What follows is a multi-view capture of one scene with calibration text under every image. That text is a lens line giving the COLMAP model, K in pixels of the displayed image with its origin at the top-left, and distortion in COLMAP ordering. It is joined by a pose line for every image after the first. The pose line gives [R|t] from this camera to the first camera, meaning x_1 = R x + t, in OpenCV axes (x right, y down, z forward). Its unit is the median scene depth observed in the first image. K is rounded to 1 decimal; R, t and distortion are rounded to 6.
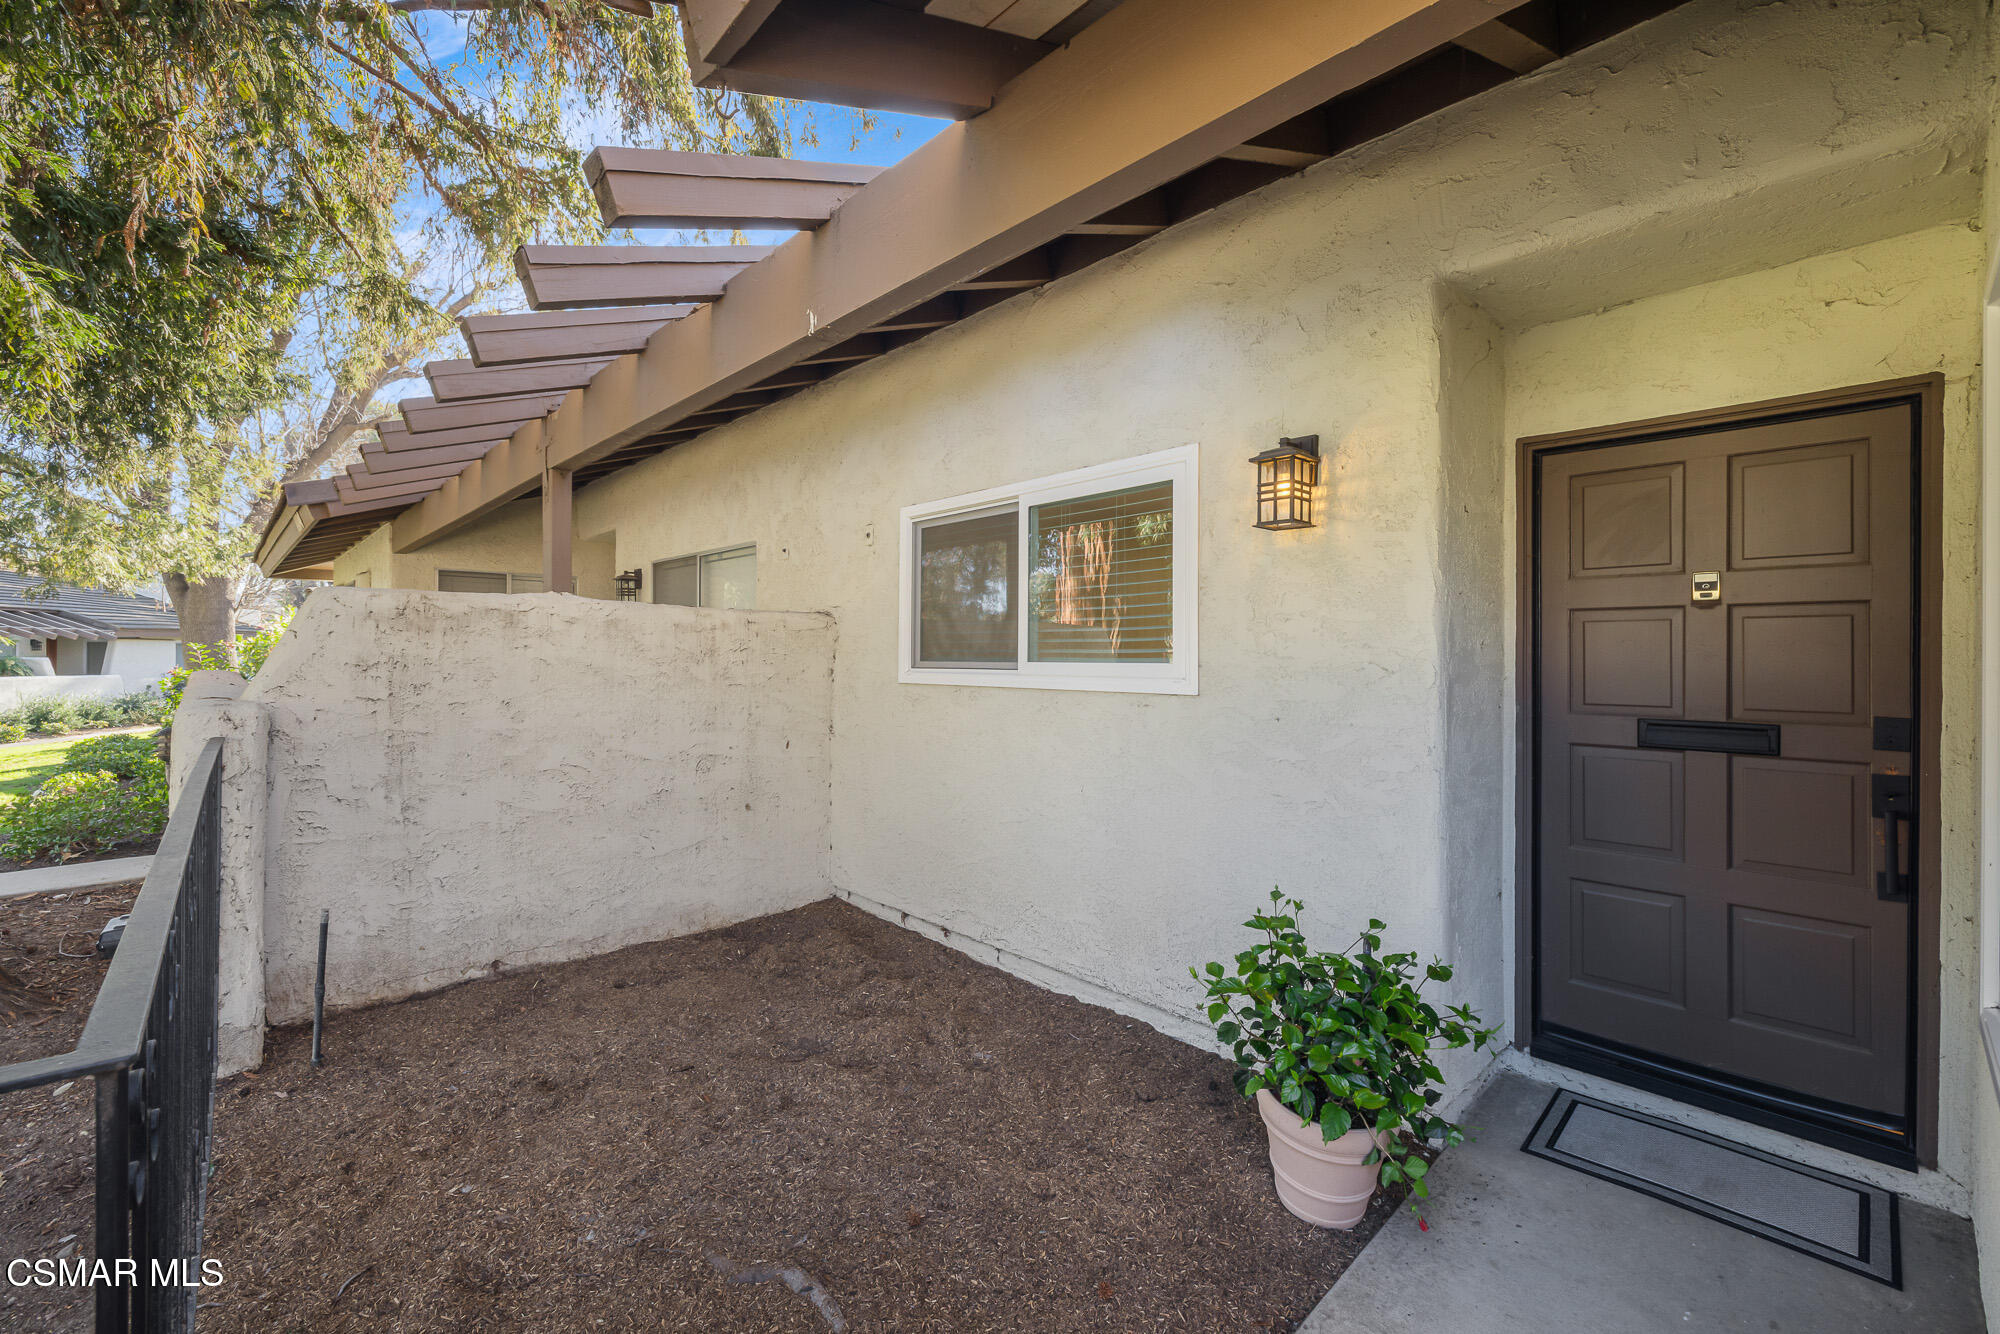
lens RADIAL K [[835.3, 0, 993.8], [0, 835.3, 660.1], [0, 0, 1]] dist [0.001008, 0.000409]
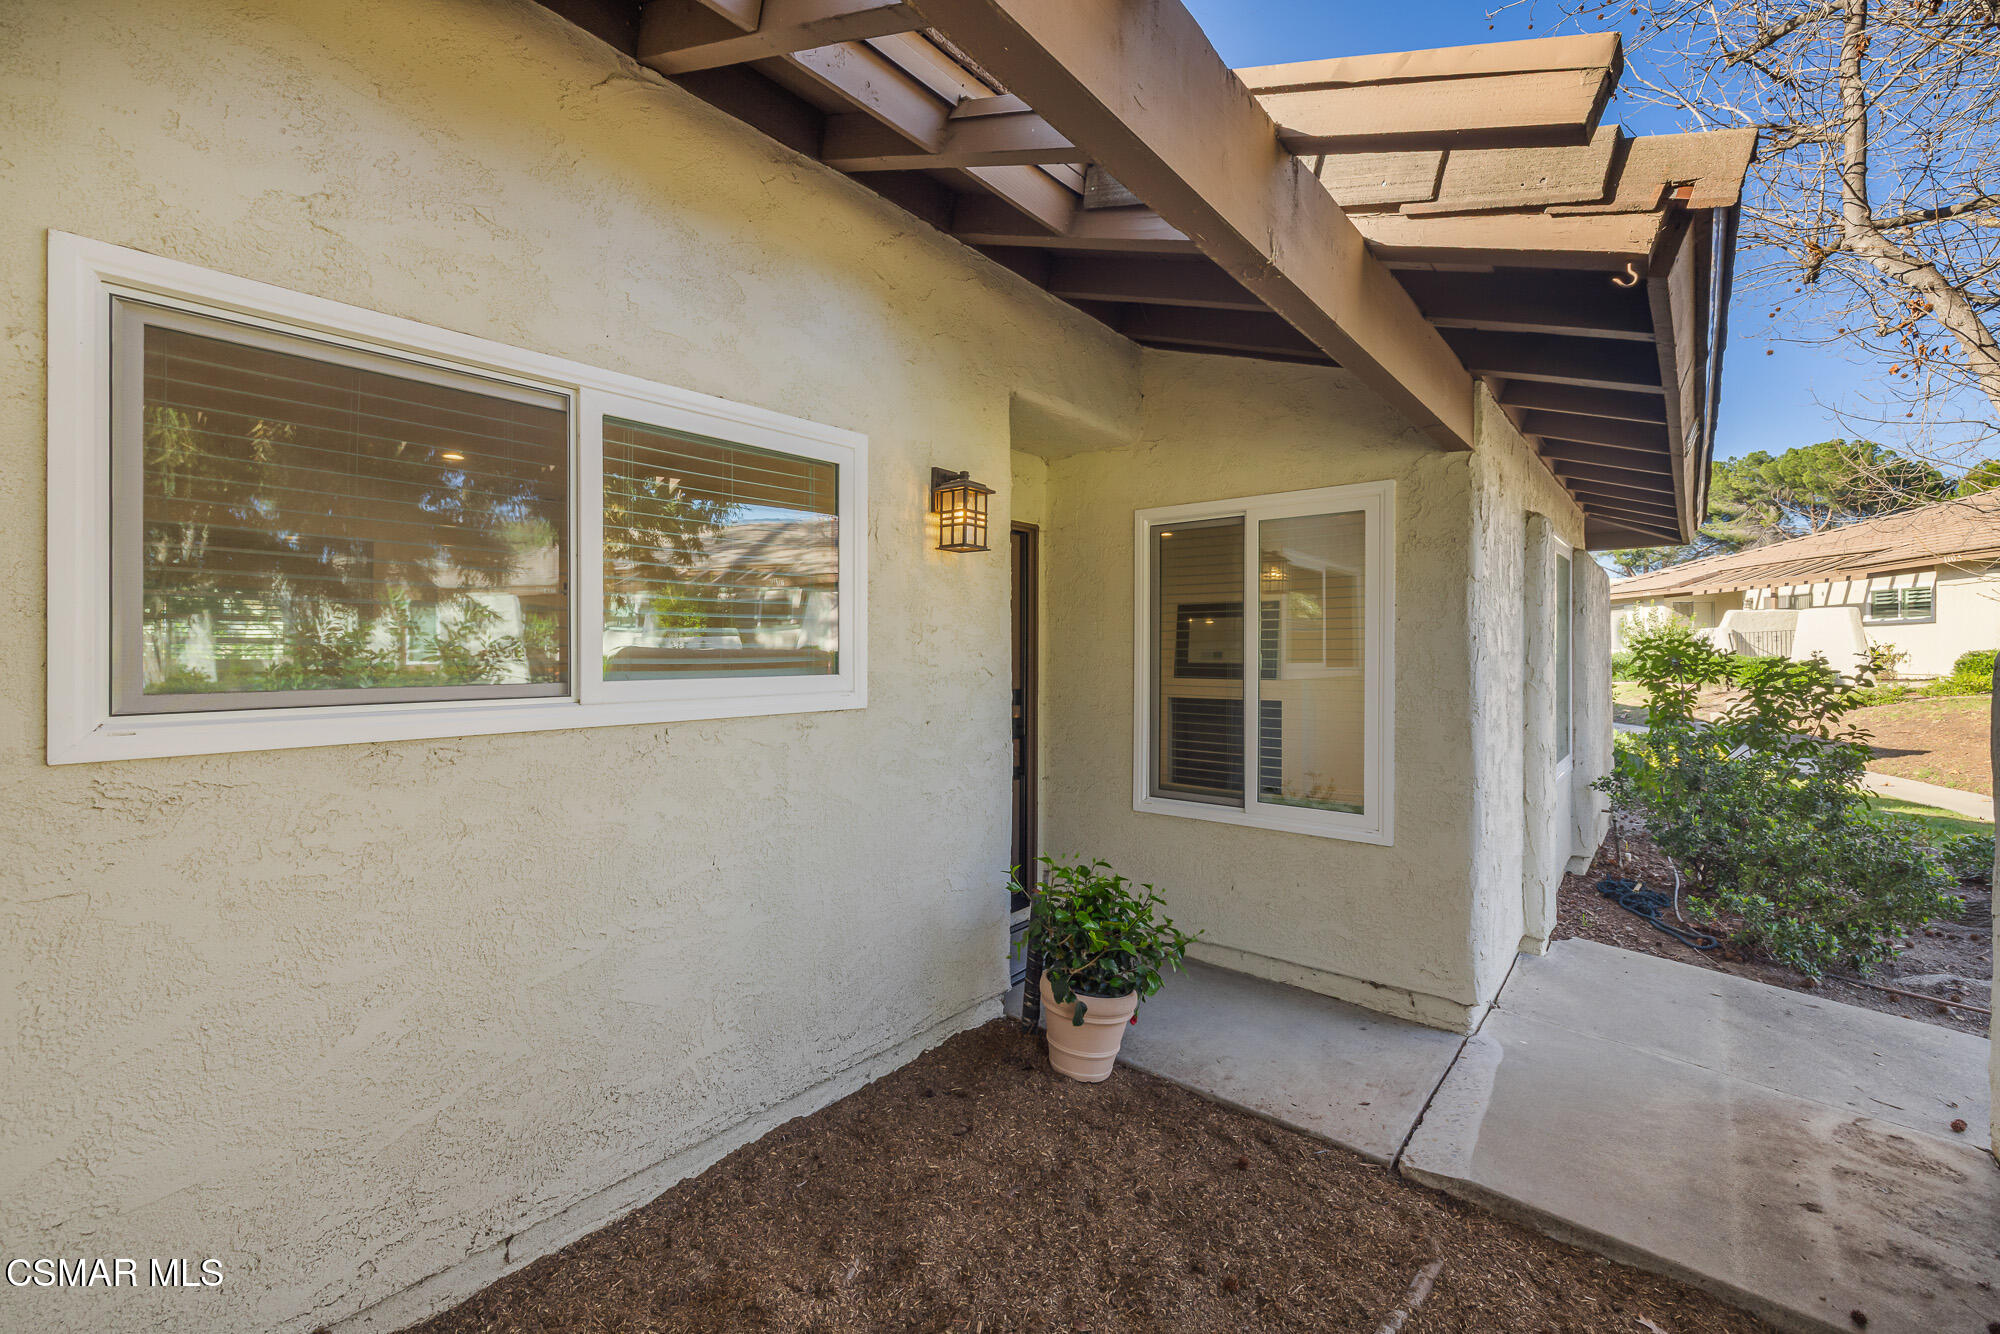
lens RADIAL K [[835.3, 0, 993.8], [0, 835.3, 660.1], [0, 0, 1]] dist [0.001008, 0.000409]
pose [[-0.117246, -0.009639, 0.993056, -0.651259], [0.007123, 0.999919, 0.010547, -0.018908], [-0.993077, 0.008310, -0.117168, 0.912197]]
